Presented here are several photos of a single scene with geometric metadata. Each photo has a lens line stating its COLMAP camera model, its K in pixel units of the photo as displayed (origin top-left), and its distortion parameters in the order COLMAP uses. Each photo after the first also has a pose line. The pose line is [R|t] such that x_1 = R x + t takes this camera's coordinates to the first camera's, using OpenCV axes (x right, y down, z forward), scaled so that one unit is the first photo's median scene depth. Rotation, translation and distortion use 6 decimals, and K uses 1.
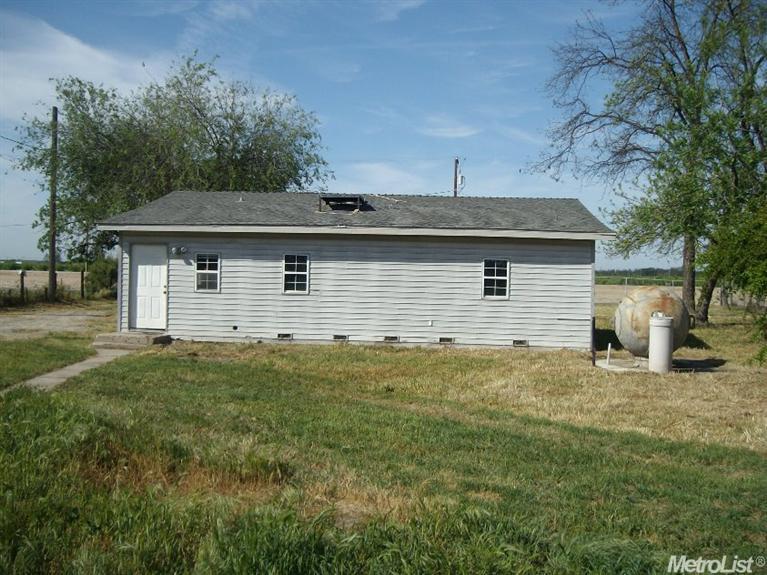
lens RADIAL K [[795.1, 0, 383.5], [0, 795.1, 287.5], [0, 0, 1]] dist [-0.125286, 0.023460]
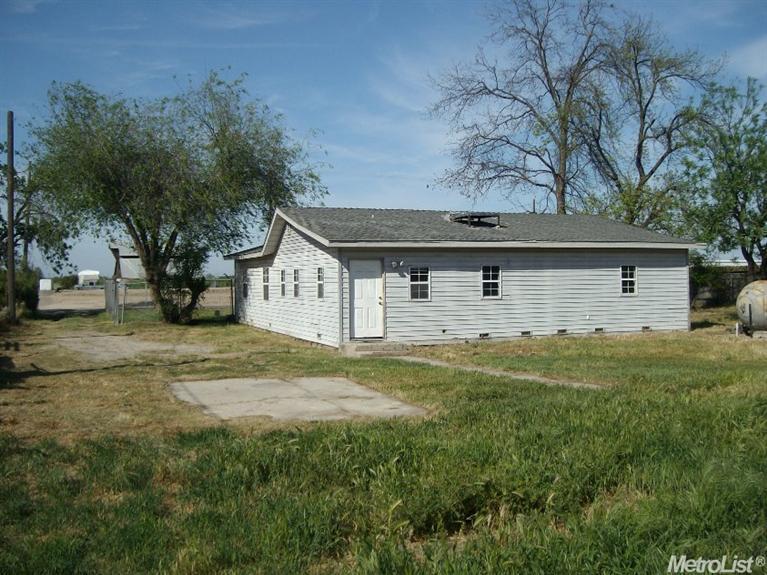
lens RADIAL K [[795.1, 0, 383.5], [0, 795.1, 287.5], [0, 0, 1]] dist [-0.125286, 0.023460]
pose [[0.909925, -0.038786, 0.412955, -0.735514], [0.041251, 0.999144, 0.002947, -0.018745], [-0.412716, 0.014354, 0.910747, -0.002954]]
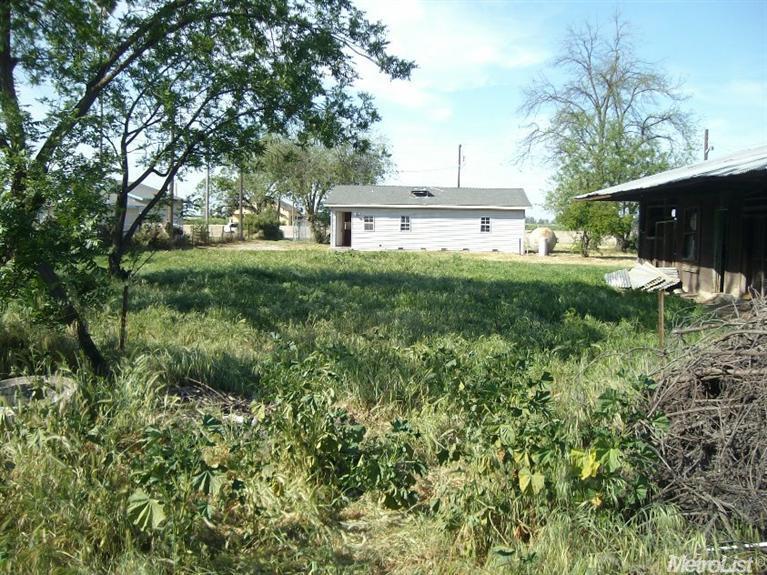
lens RADIAL K [[795.1, 0, 383.5], [0, 795.1, 287.5], [0, 0, 1]] dist [-0.125286, 0.023460]
pose [[0.999936, -0.007544, 0.008451, -0.200352], [0.007014, 0.998108, 0.061078, 0.030261], [-0.008896, -0.061014, 0.998097, -1.486496]]
